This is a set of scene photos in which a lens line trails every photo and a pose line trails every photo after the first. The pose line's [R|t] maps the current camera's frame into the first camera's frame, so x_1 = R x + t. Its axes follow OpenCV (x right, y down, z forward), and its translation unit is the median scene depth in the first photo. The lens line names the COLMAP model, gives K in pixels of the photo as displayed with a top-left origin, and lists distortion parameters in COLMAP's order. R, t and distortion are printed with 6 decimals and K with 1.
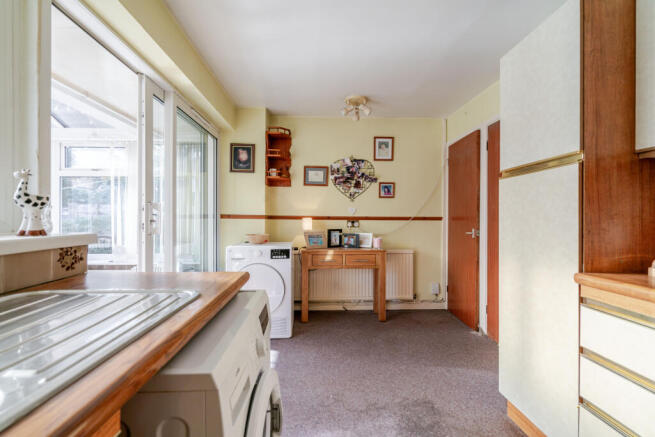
lens RADIAL K [[295.7, 0, 329.7], [0, 295.7, 217.7], [0, 0, 1]] dist [-0.011732, 0.007107]
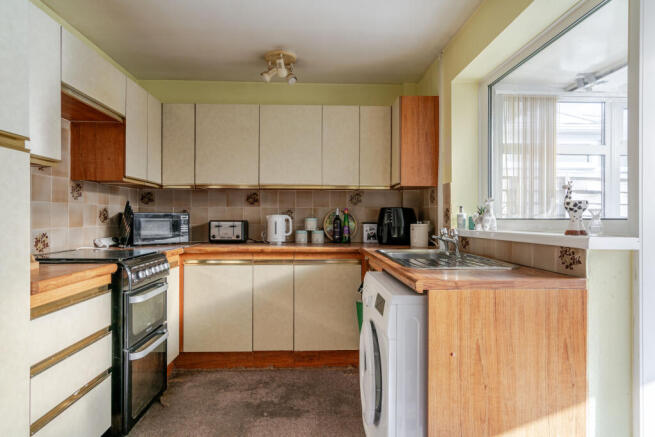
lens RADIAL K [[370.2, 0, 327.5], [0, 370.2, 218.5], [0, 0, 1]] dist [0.007506, 0.001233]
pose [[-0.999777, -0.004887, 0.020538, -0.037291], [-0.004865, 0.999988, 0.001093, -0.002002], [-0.020543, 0.000993, -0.999788, 2.361846]]
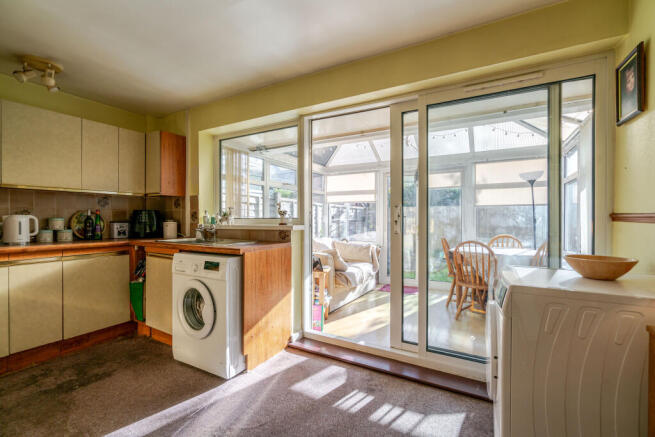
lens RADIAL K [[291.8, 0, 329.7], [0, 291.8, 219.7], [0, 0, 1]] dist [-0.000047, 0.000252]
pose [[-0.539362, 0.002686, -0.842070, 1.006948], [-0.001068, 0.999992, 0.003874, 0.000193], [0.842073, 0.002989, -0.539355, 2.684395]]
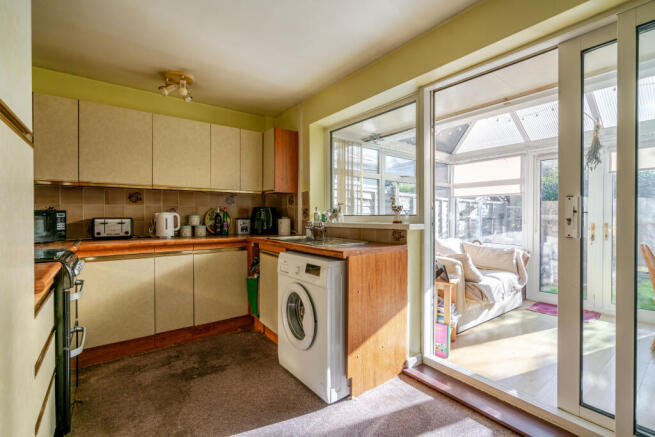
lens RADIAL K [[295.7, 0, 329.7], [0, 295.7, 217.7], [0, 0, 1]] dist [-0.011732, 0.007107]
pose [[-0.827116, 0.003328, -0.562022, 0.681182], [-0.000785, 0.999975, 0.007076, 0.001041], [0.562031, 0.006294, -0.827092, 2.454432]]
